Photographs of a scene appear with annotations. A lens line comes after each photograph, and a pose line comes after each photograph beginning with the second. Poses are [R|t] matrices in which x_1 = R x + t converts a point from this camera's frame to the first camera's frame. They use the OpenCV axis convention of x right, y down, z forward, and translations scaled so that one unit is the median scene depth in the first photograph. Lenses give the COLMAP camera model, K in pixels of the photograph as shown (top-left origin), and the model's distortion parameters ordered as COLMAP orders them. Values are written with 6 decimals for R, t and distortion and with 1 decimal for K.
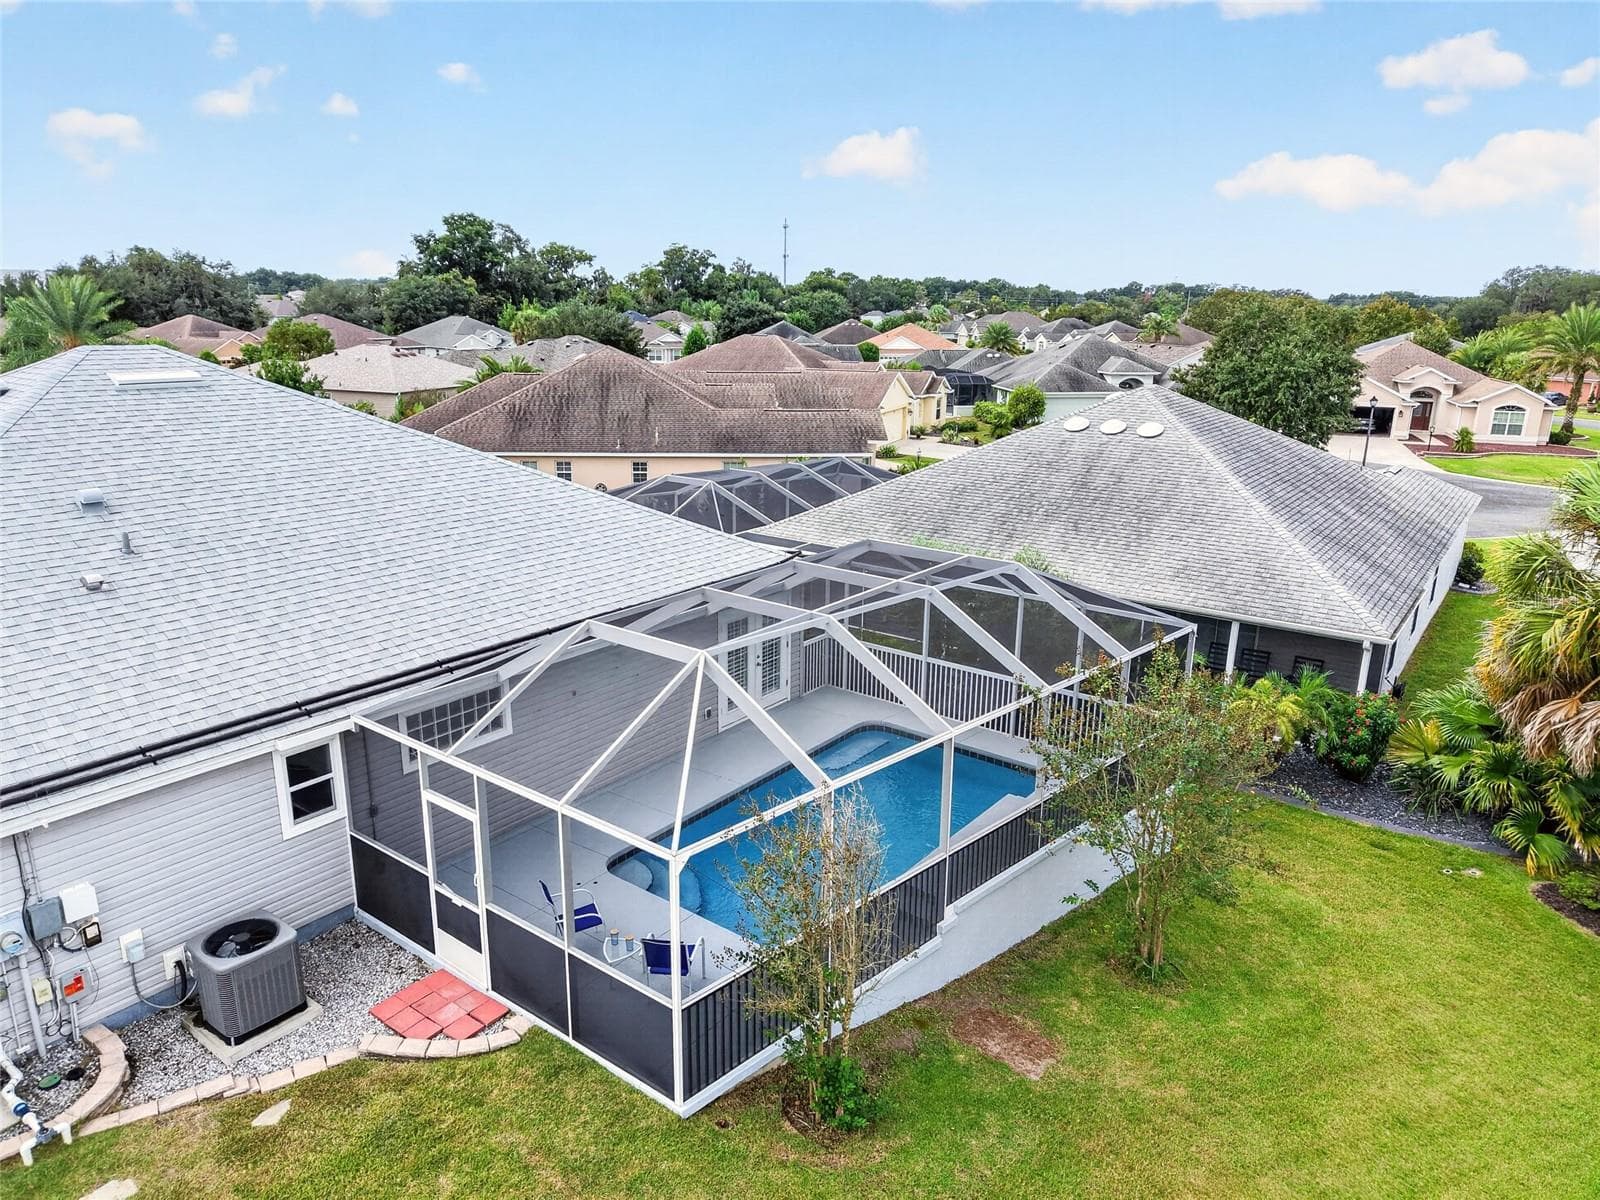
lens RADIAL K [[1067.4, 0, 789.3], [0, 1067.4, 602.3], [0, 0, 1]] dist [0.017923, -0.014145]
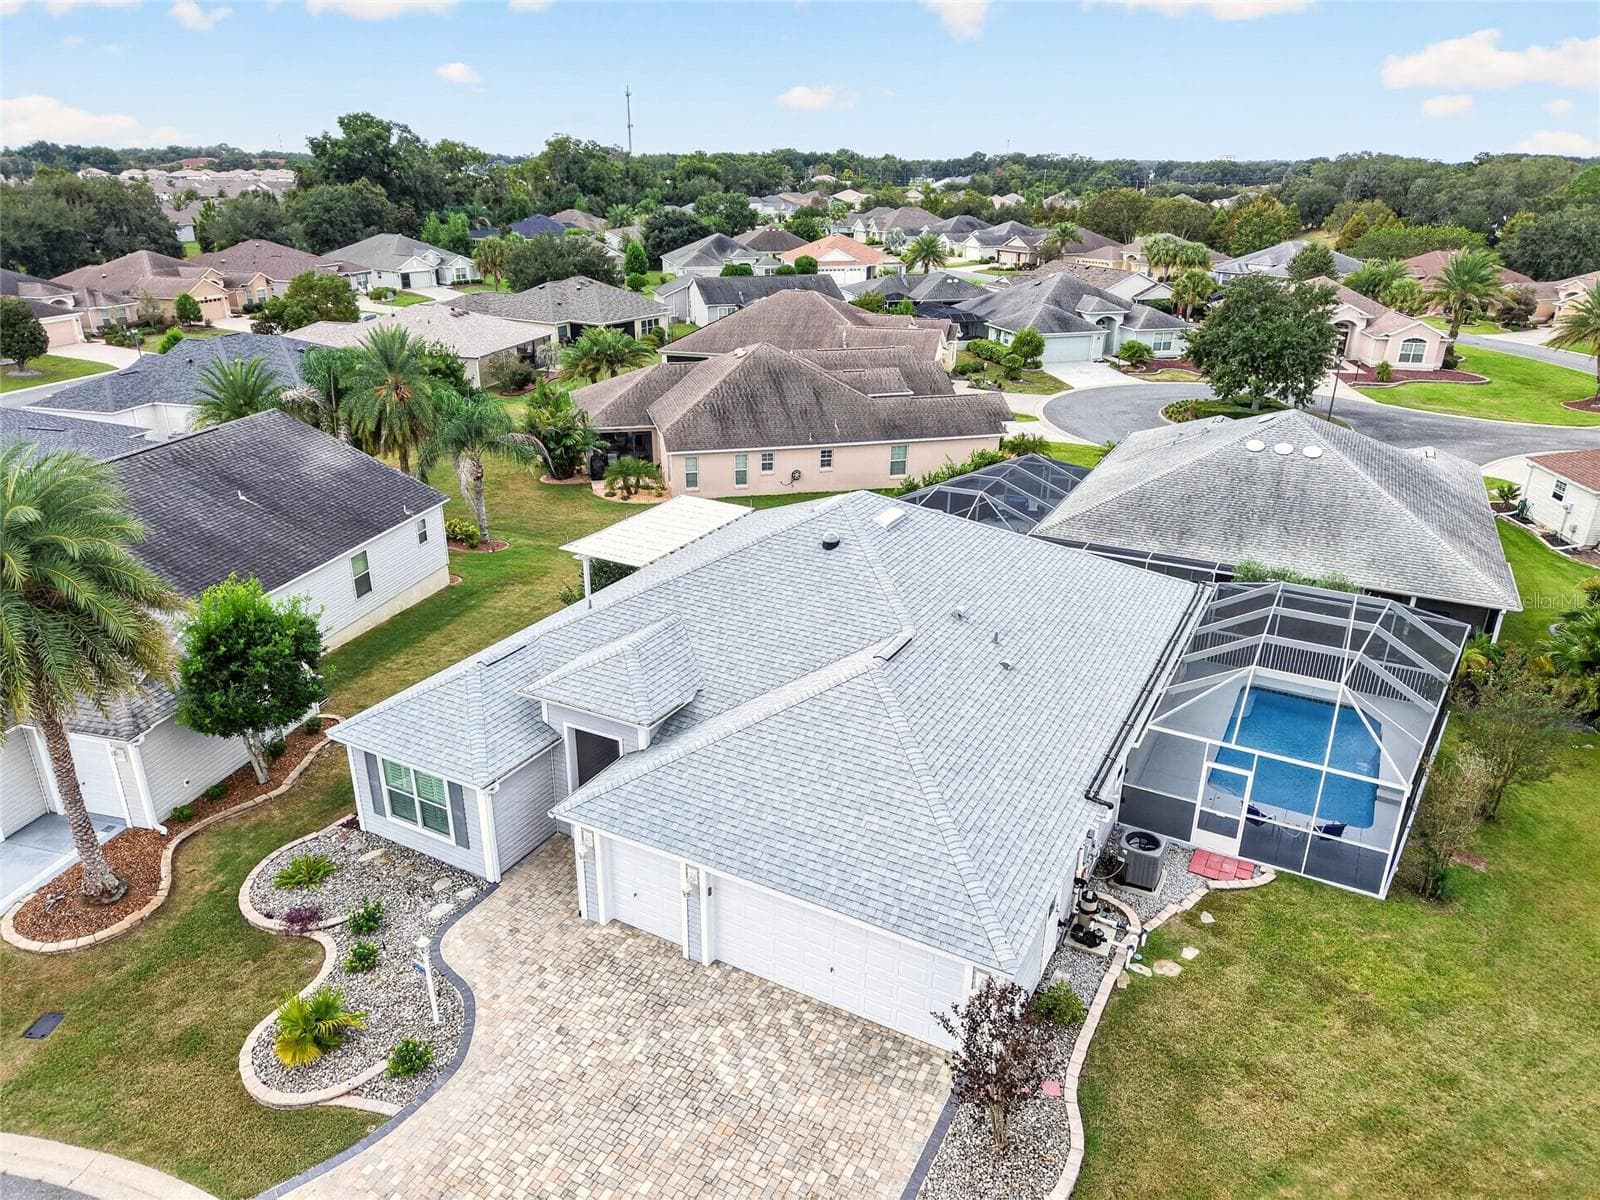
lens RADIAL K [[1067.4, 0, 789.3], [0, 1067.4, 602.3], [0, 0, 1]] dist [0.017923, -0.014145]
pose [[0.988358, -0.062814, 0.138574, -0.206651], [0.046548, 0.991964, 0.117647, -0.058797], [-0.144850, -0.109827, 0.983339, -0.122460]]
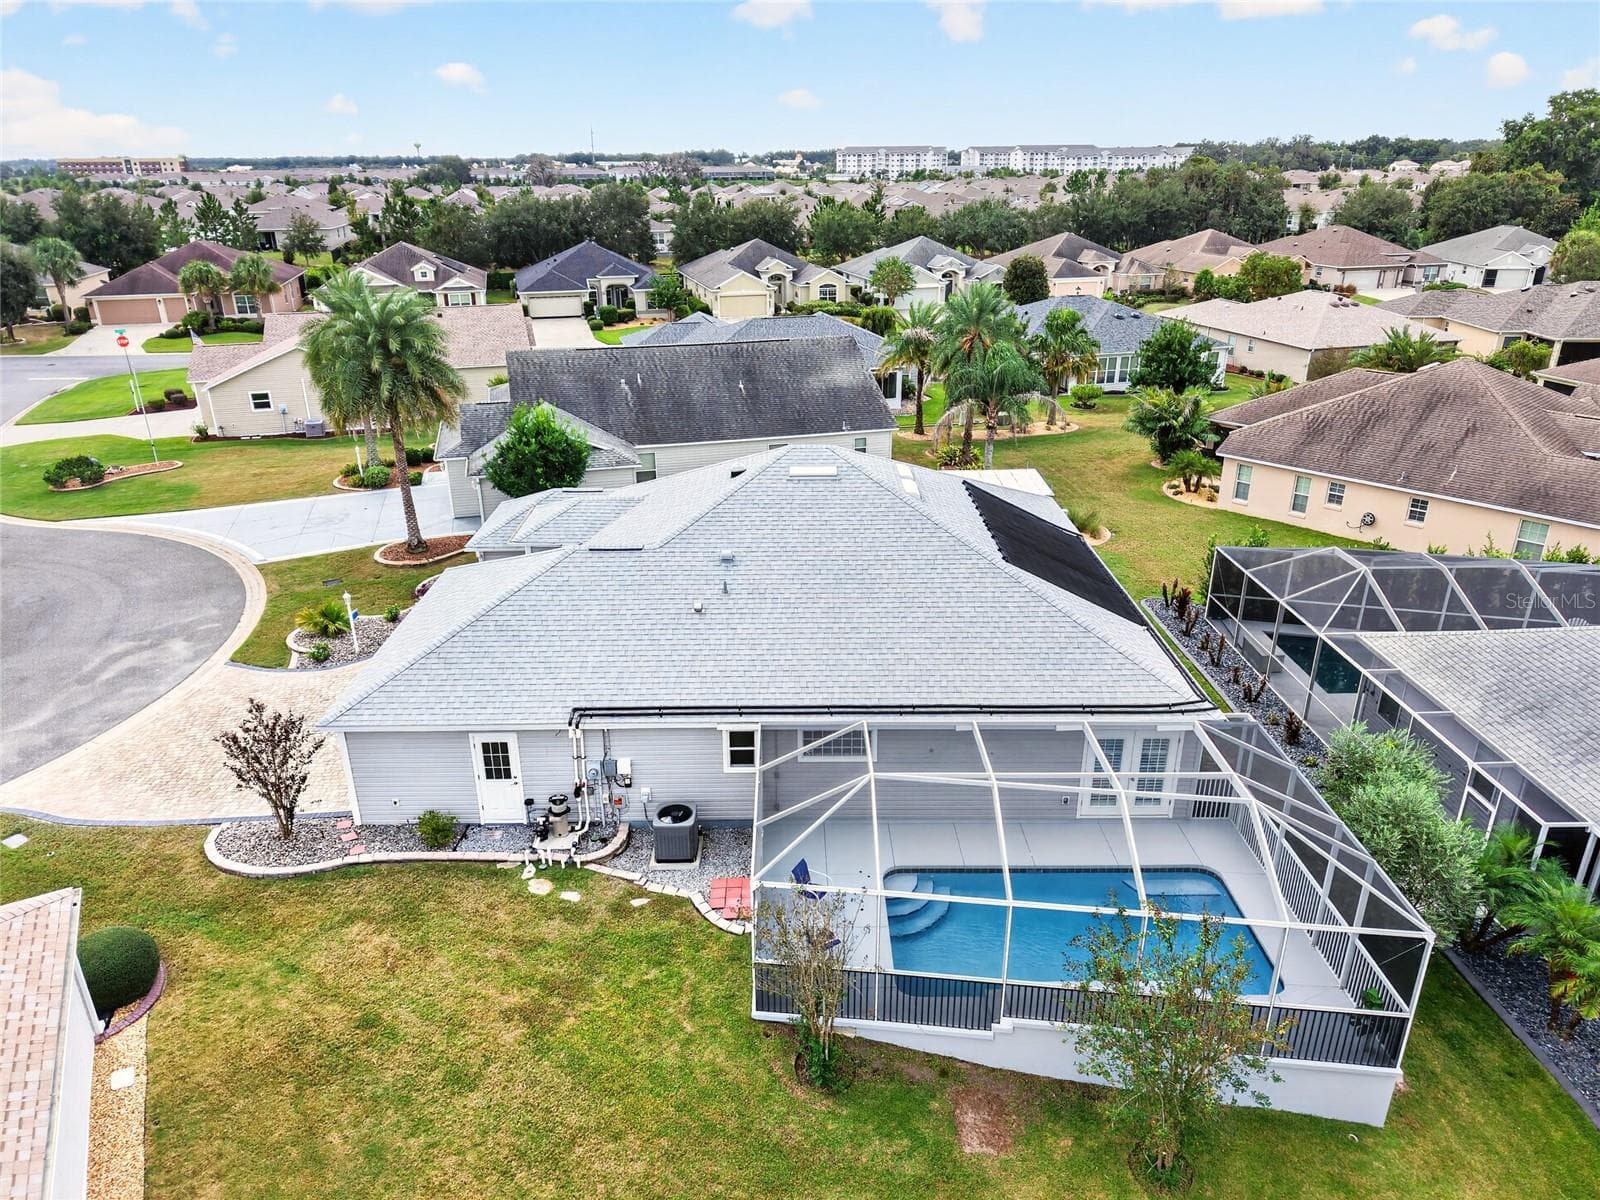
lens RADIAL K [[1067.4, 0, 789.3], [0, 1067.4, 602.3], [0, 0, 1]] dist [0.017923, -0.014145]
pose [[0.609055, 0.286715, -0.739491, 0.137271], [-0.199602, 0.957773, 0.206953, -0.072826], [0.767601, 0.021558, 0.640565, -0.013943]]
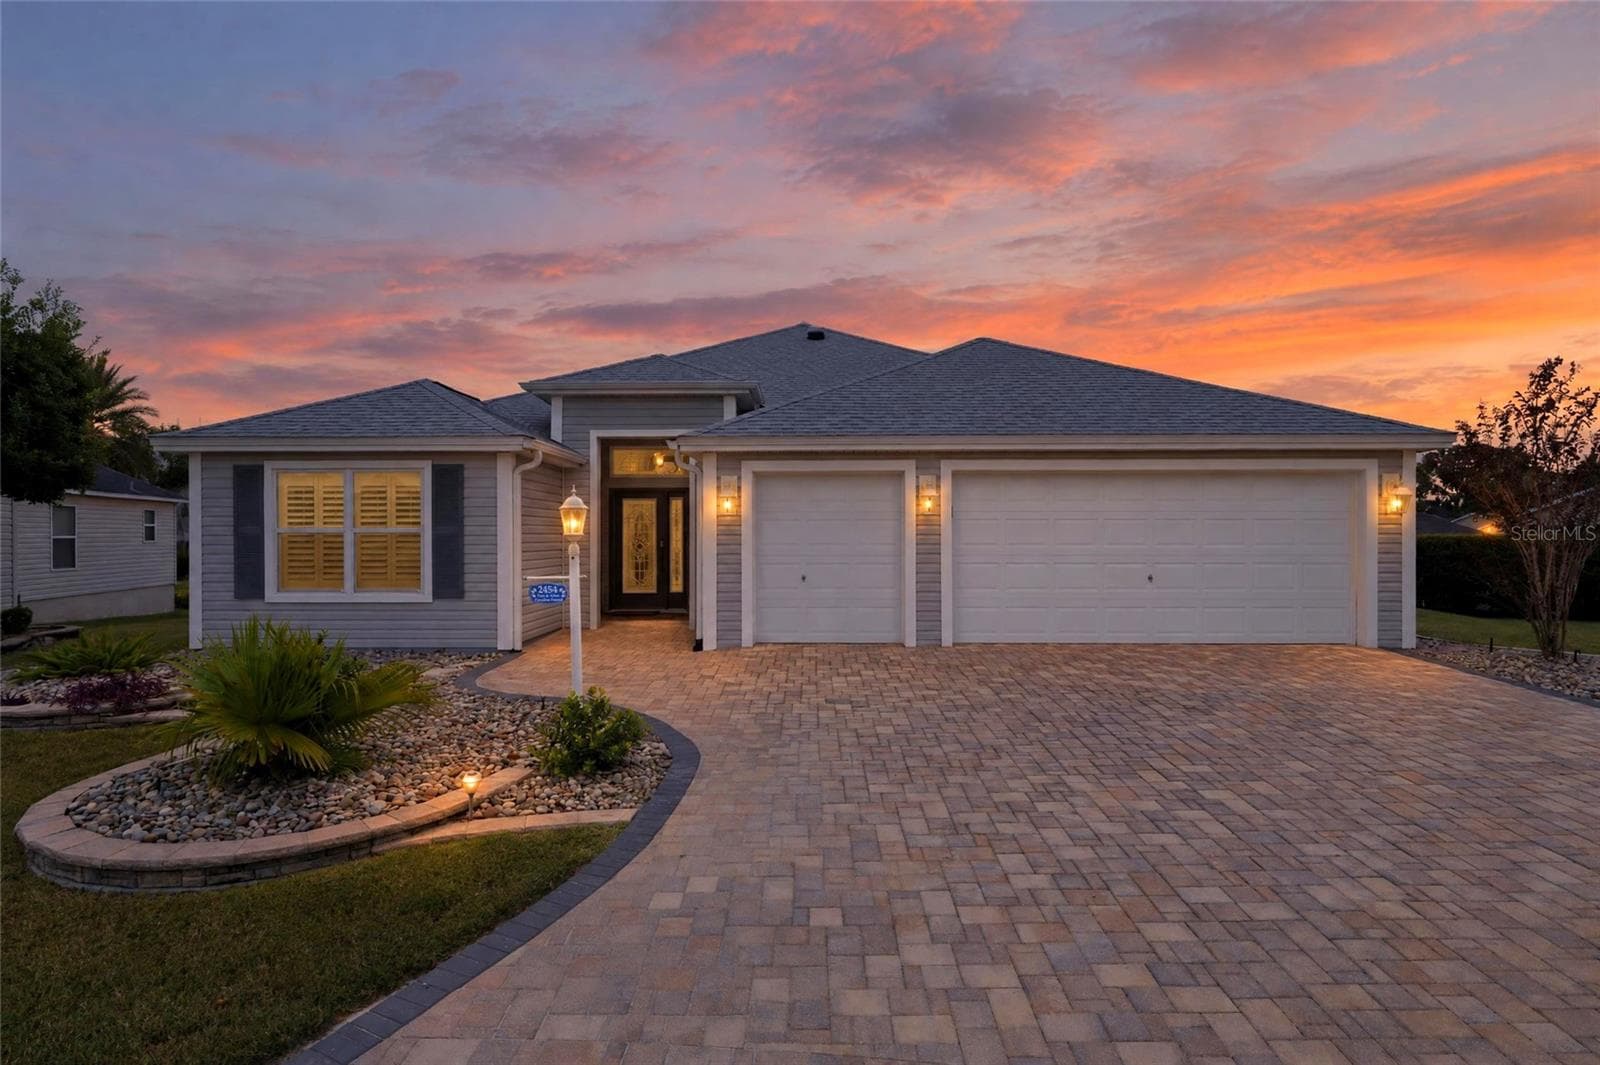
lens RADIAL K [[802.9, 0, 799.1], [0, 802.9, 549.5], [0, 0, 1]] dist [-0.001756, -0.000028]
pose [[0.802297, -0.019147, 0.596618, -0.289731], [0.169550, 0.965629, -0.197012, 0.064874], [-0.572339, 0.259218, 0.777967, 0.038747]]
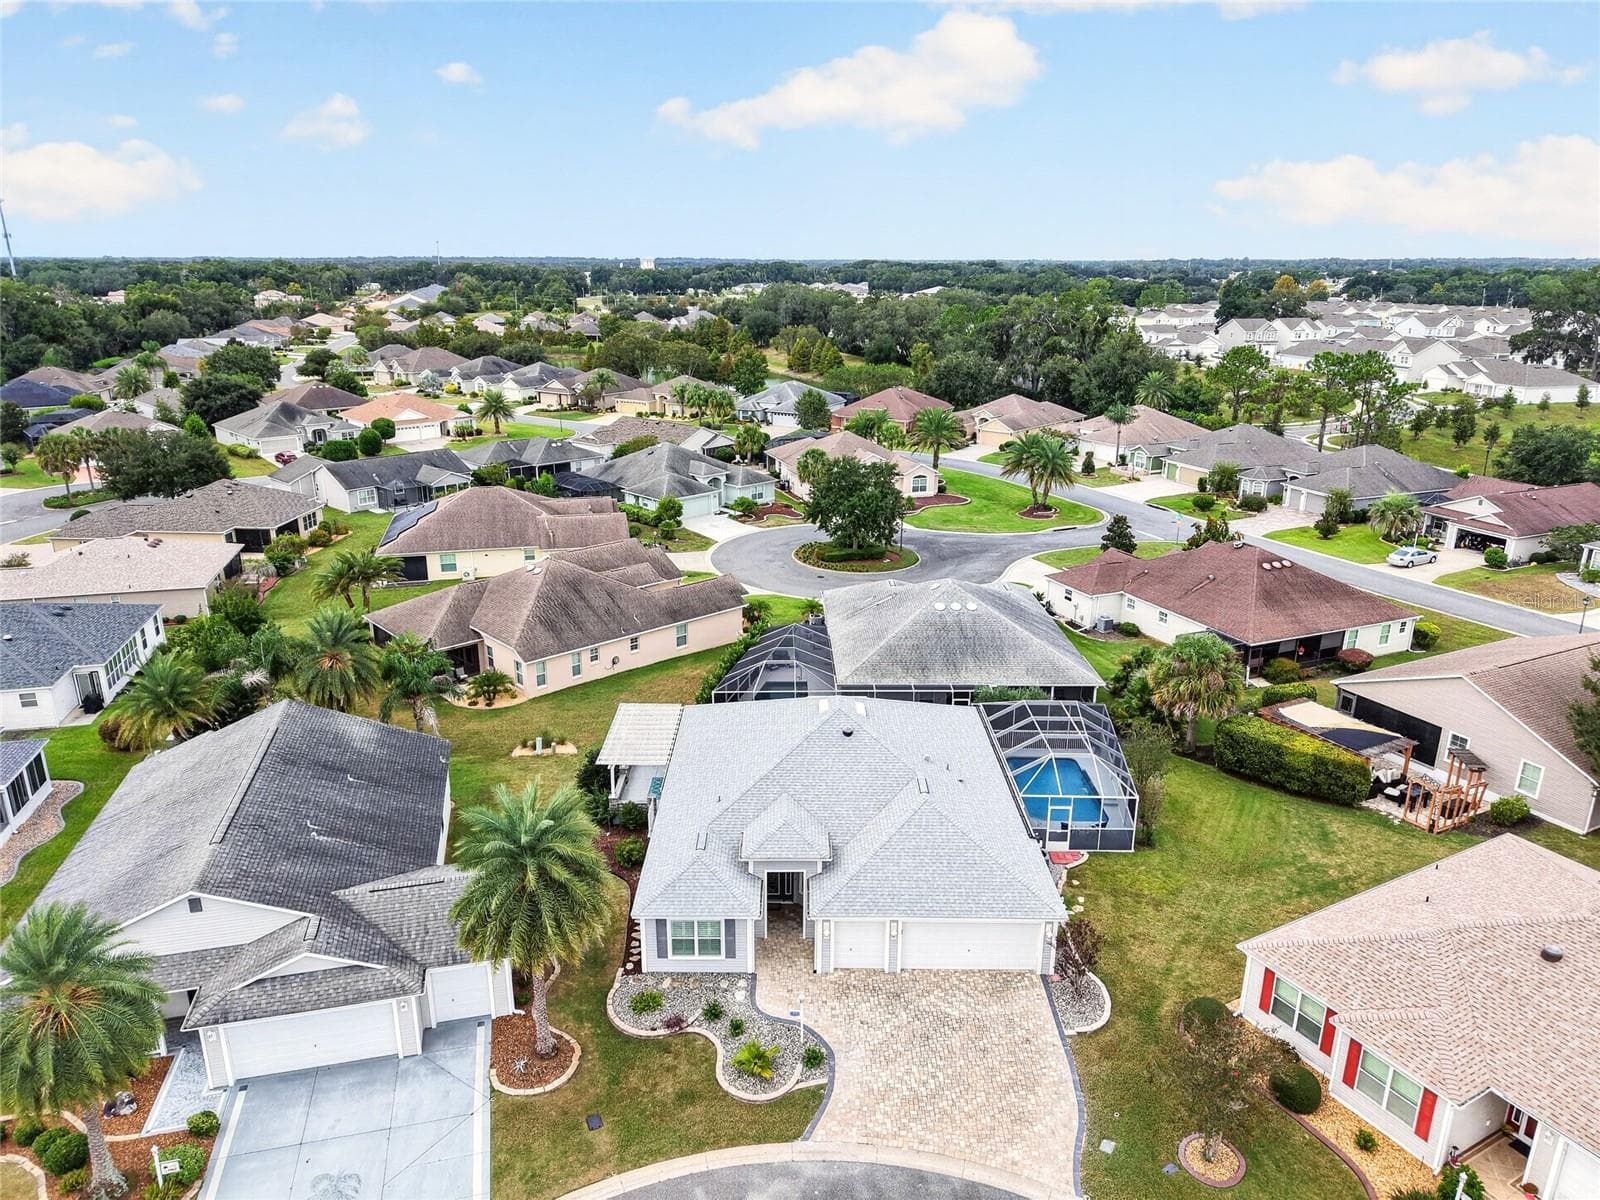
lens RADIAL K [[1067.4, 0, 789.3], [0, 1067.4, 602.3], [0, 0, 1]] dist [0.017923, -0.014145]
pose [[0.796716, -0.191689, 0.573148, -0.491189], [0.169782, 0.981165, 0.092142, -0.166464], [-0.580015, 0.023900, 0.814255, -0.255367]]
